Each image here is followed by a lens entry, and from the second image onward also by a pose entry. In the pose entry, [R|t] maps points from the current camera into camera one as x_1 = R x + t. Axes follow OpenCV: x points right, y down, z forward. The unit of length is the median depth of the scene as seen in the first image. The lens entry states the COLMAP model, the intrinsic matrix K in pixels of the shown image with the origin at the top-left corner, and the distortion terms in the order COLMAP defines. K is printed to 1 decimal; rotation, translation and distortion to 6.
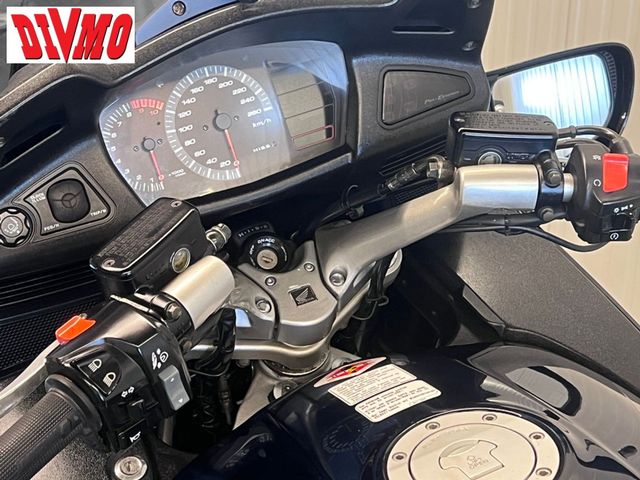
lens RADIAL K [[1179.6, 0, 320.0], [0, 1179.6, 240.0], [0, 0, 1]] dist [0.176912, -0.359737]
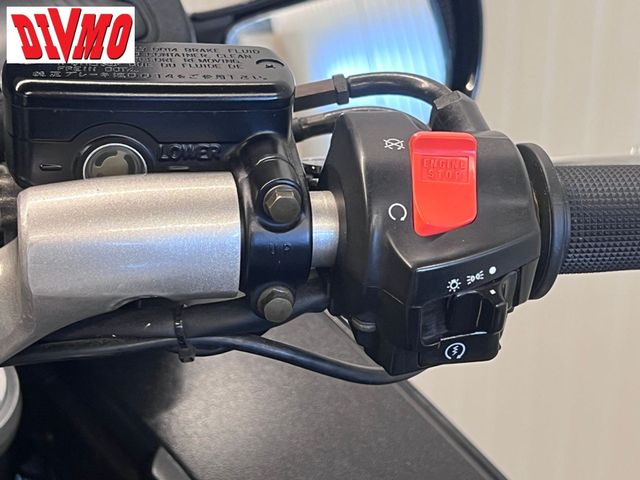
lens RADIAL K [[1179.6, 0, 320.0], [0, 1179.6, 240.0], [0, 0, 1]] dist [0.176912, -0.359737]
pose [[0.992998, -0.054068, 0.105029, 0.167778], [0.057933, 0.997738, -0.034102, -0.028074], [-0.102948, 0.039948, 0.993884, 0.632216]]
